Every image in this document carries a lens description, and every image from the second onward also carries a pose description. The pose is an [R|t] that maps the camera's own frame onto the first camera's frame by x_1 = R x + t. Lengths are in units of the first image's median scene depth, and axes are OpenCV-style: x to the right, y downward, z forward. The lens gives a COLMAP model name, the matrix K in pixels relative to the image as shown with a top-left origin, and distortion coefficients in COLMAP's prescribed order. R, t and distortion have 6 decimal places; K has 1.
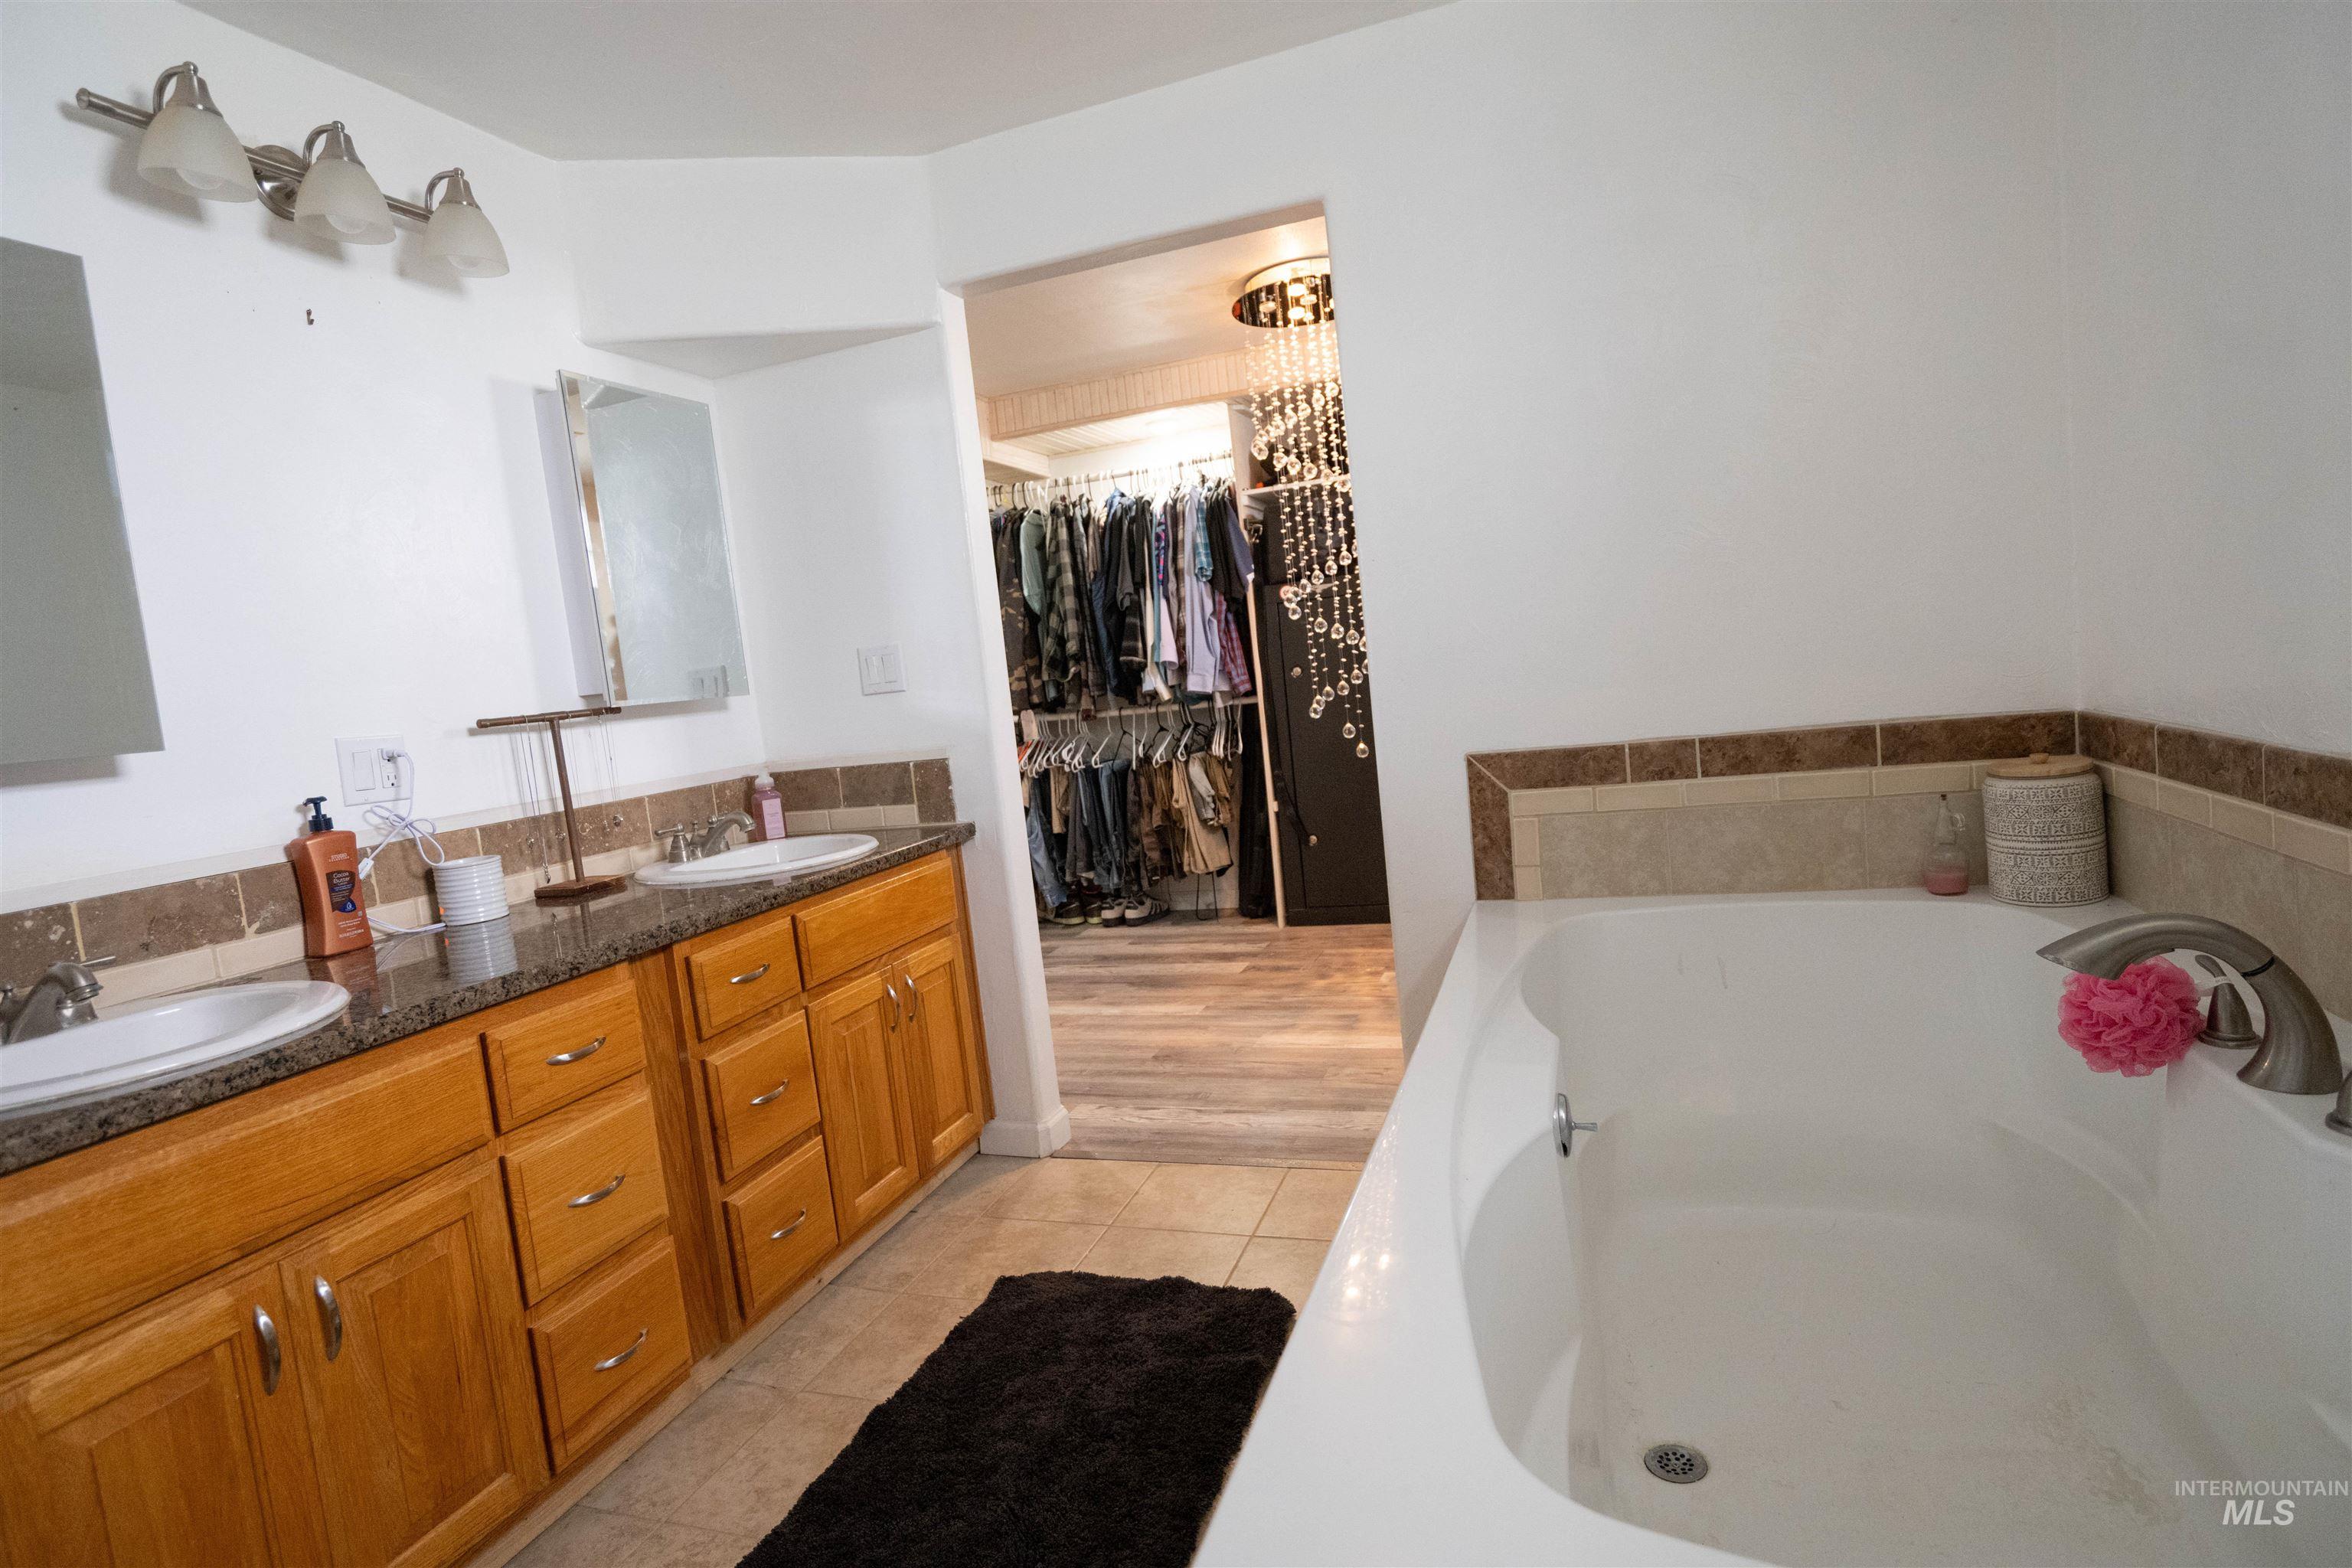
lens RADIAL K [[1257.8, 0, 1172.9], [0, 1257.8, 791.2], [0, 0, 1]] dist [-0.005693, -0.000491]
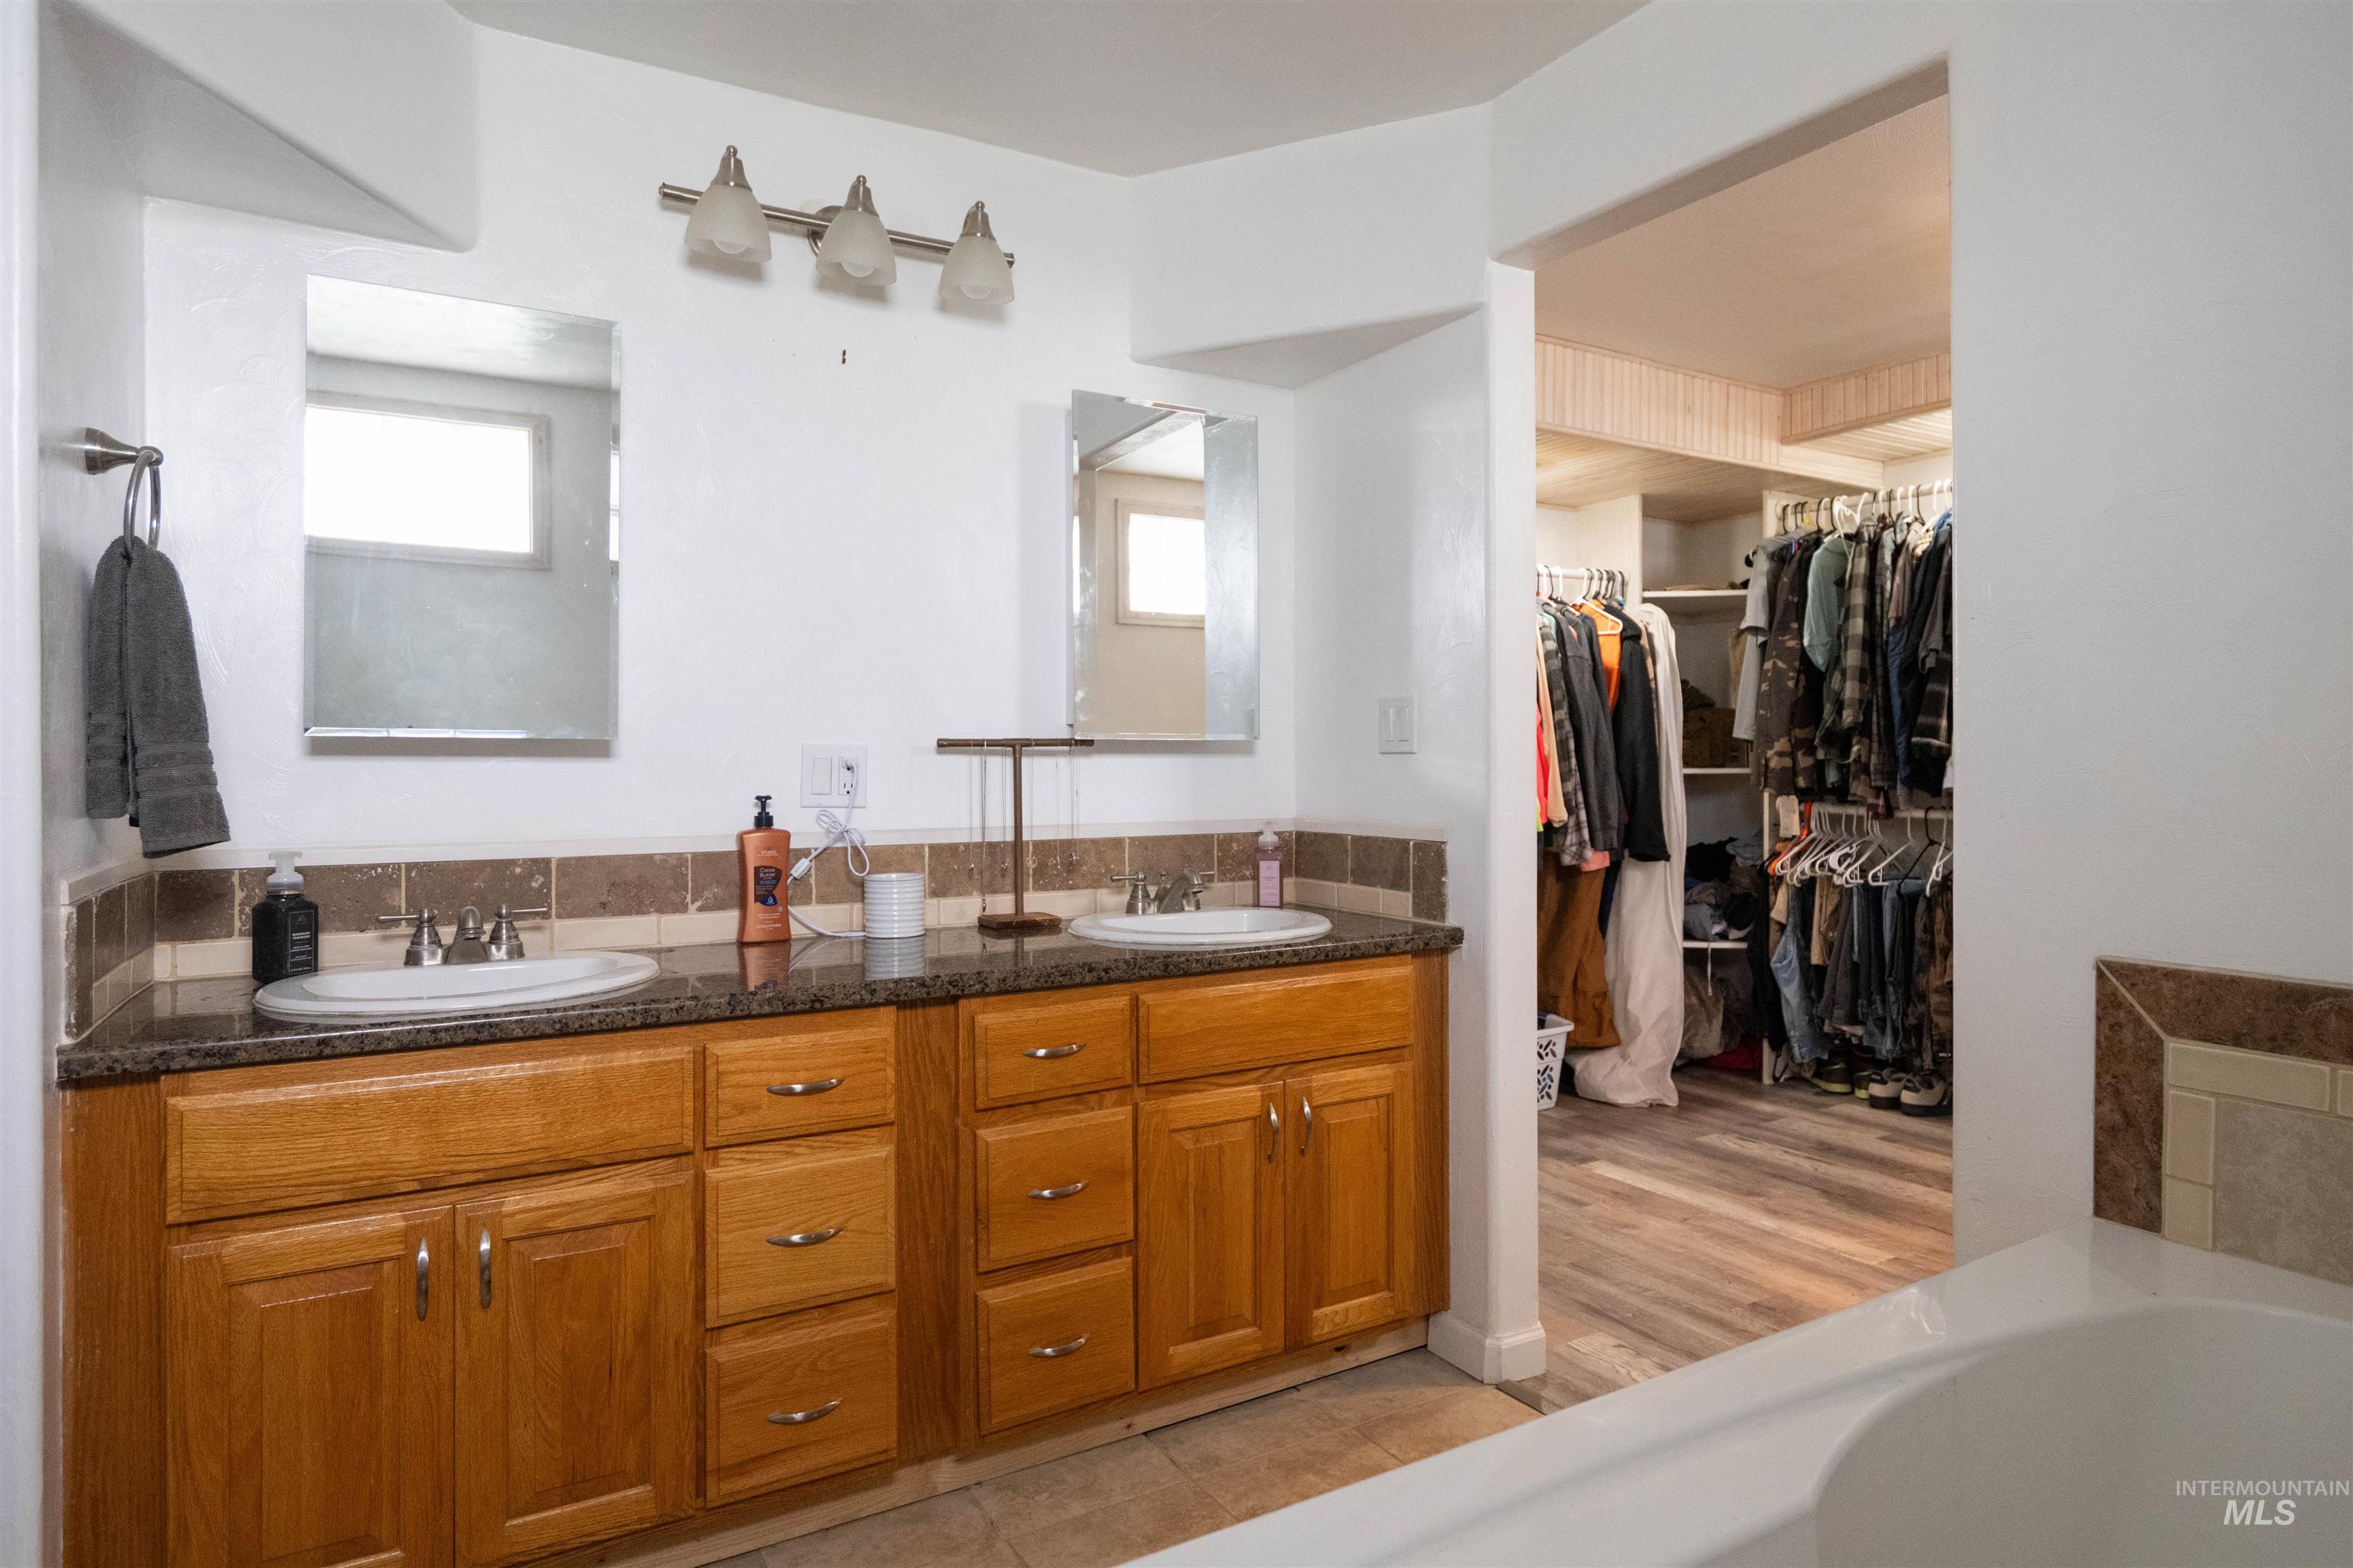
lens RADIAL K [[1433.0, 0, 1174.8], [0, 1433.0, 767.8], [0, 0, 1]] dist [-0.009292, -0.001168]
pose [[0.767537, 0.104982, -0.632349, 0.311942], [-0.140559, 0.990053, -0.006241, -0.051839], [0.625404, 0.093673, 0.774658, 0.223620]]
